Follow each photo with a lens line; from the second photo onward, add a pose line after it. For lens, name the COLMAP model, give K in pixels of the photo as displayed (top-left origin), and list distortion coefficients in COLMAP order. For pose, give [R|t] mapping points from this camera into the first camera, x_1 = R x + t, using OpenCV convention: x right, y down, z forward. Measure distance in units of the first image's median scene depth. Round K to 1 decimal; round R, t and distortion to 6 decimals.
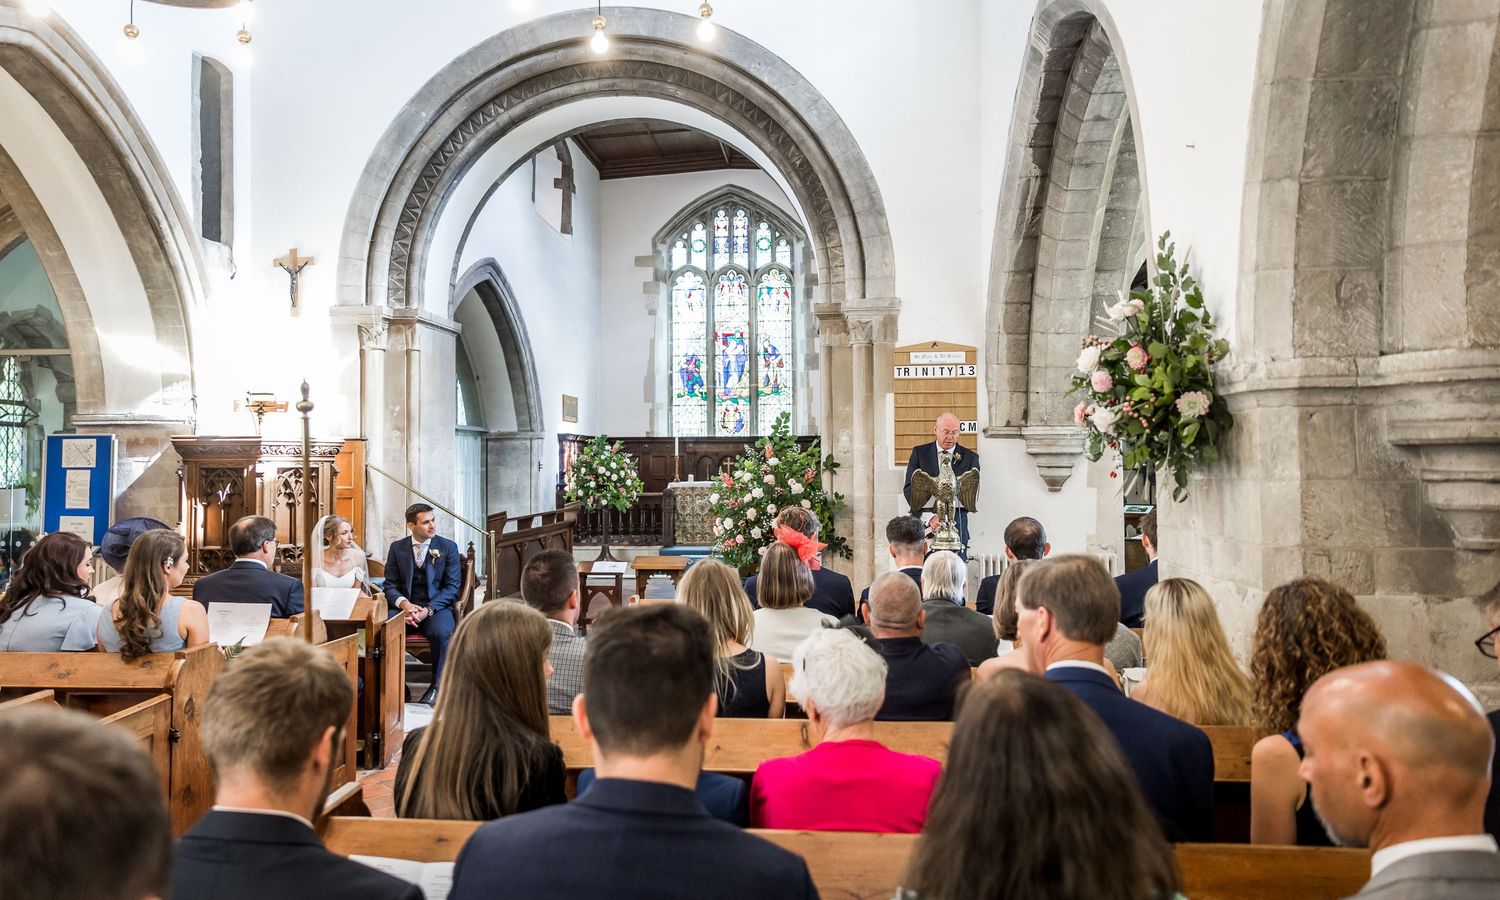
lens RADIAL K [[1029.5, 0, 723.1], [0, 1029.5, 428.9], [0, 0, 1]] dist [0.005022, 0.005045]
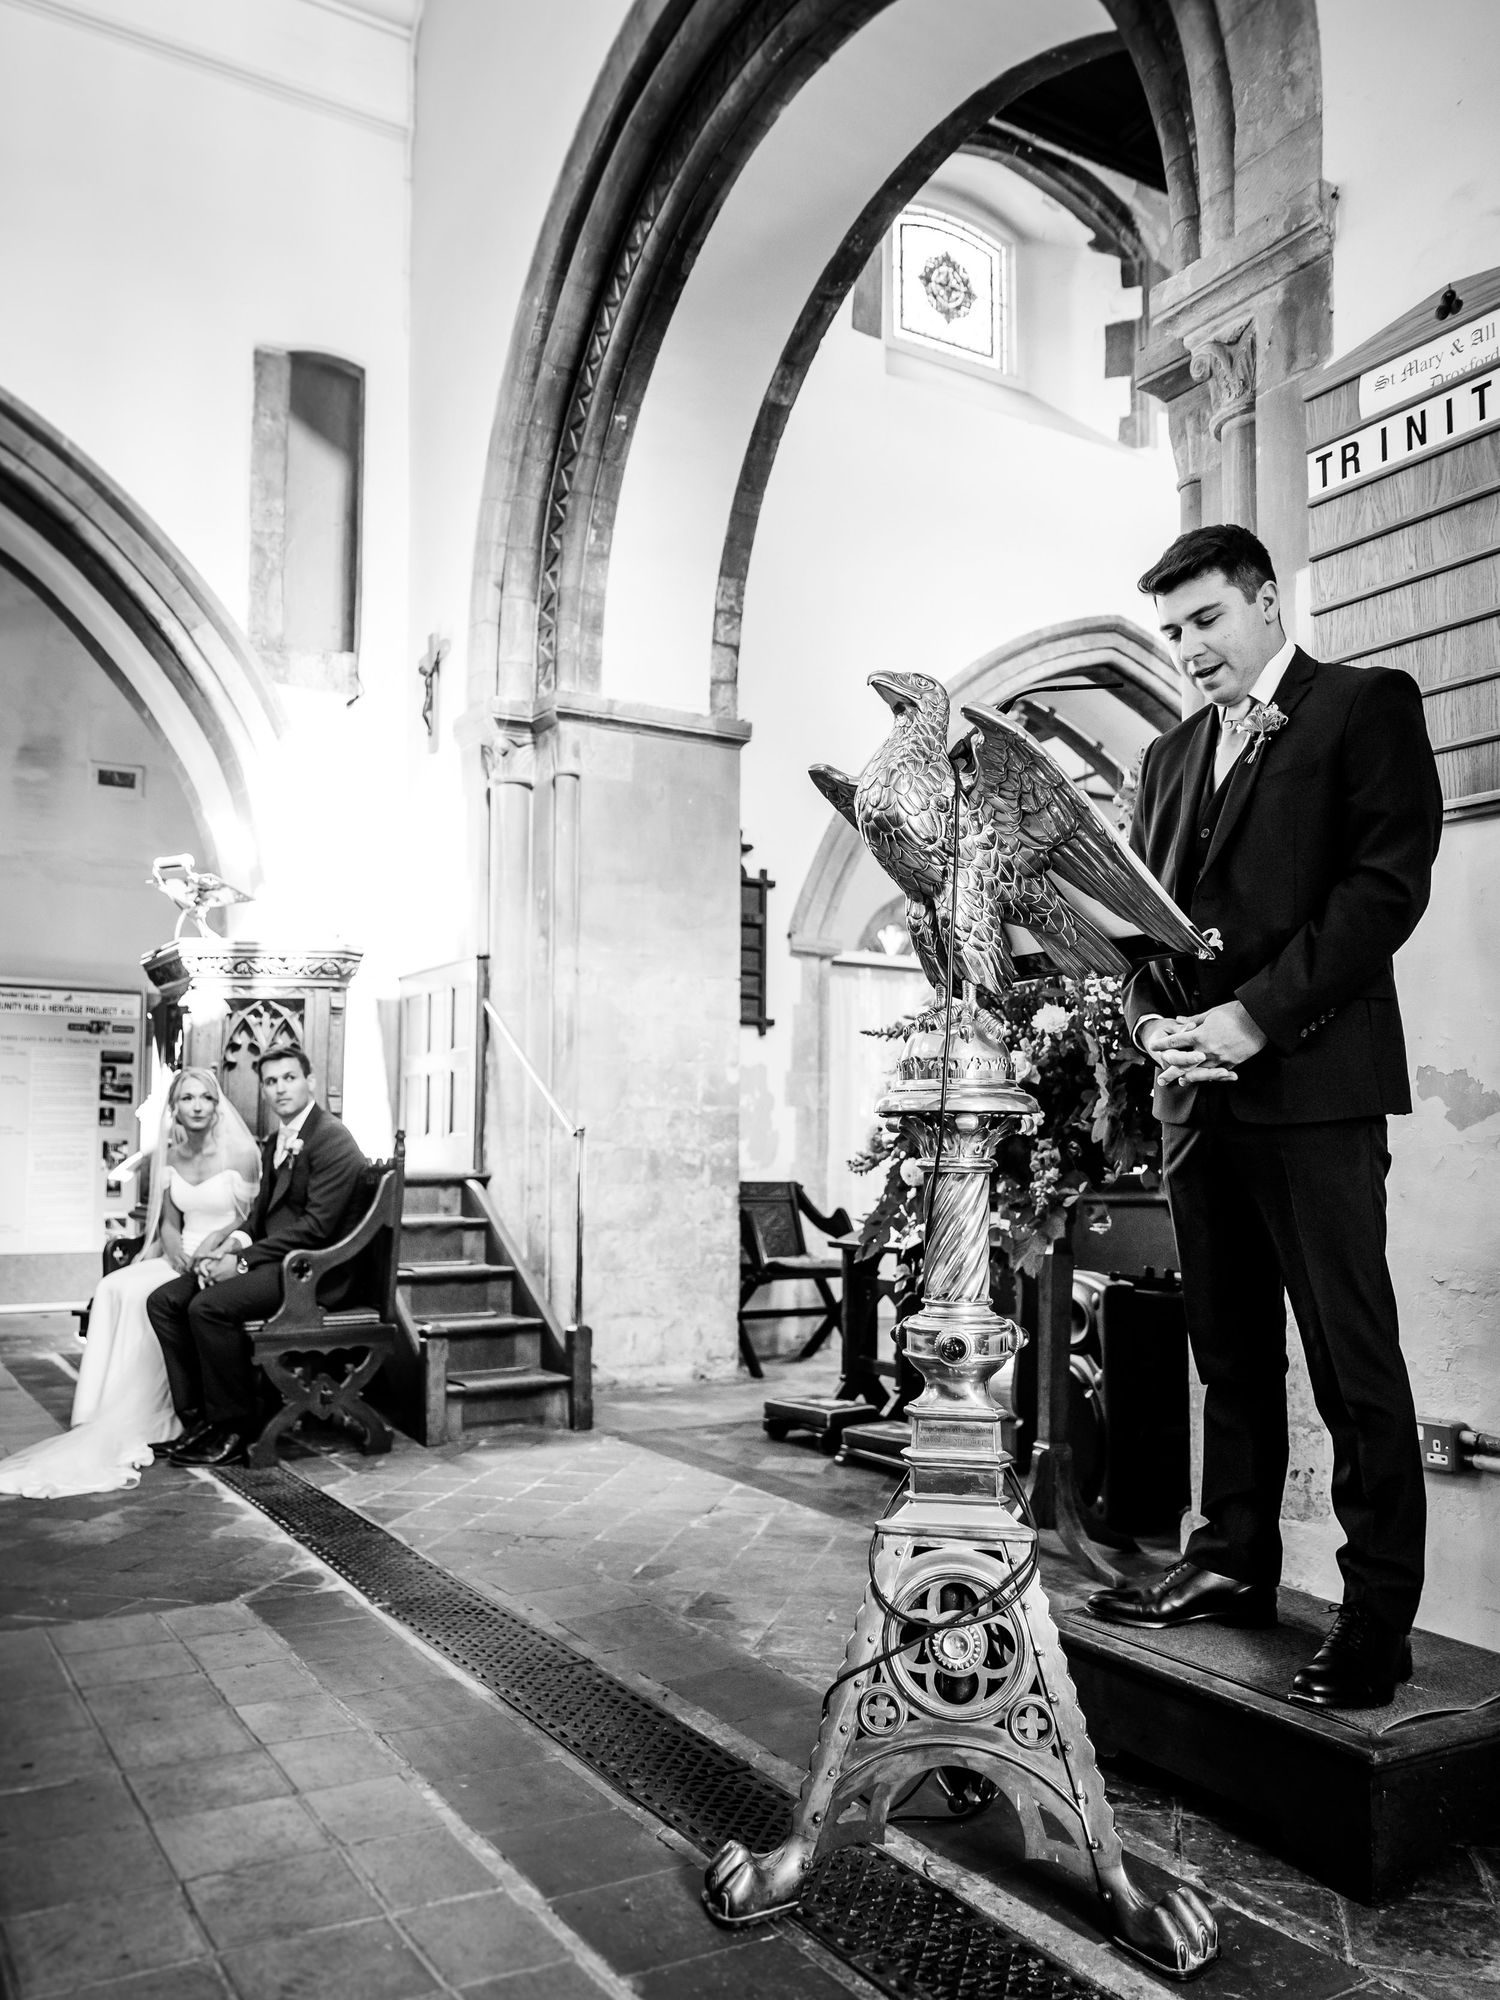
lens RADIAL K [[1570.7, 0, 742.1], [0, 1570.7, 1049.7], [0, 0, 1]] dist [0.013989, -0.003037]
pose [[0.600355, -0.045020, -0.798465, 0.369161], [0.012189, 0.998813, -0.047151, 0.097038], [0.799641, 0.018575, 0.600192, 0.632856]]
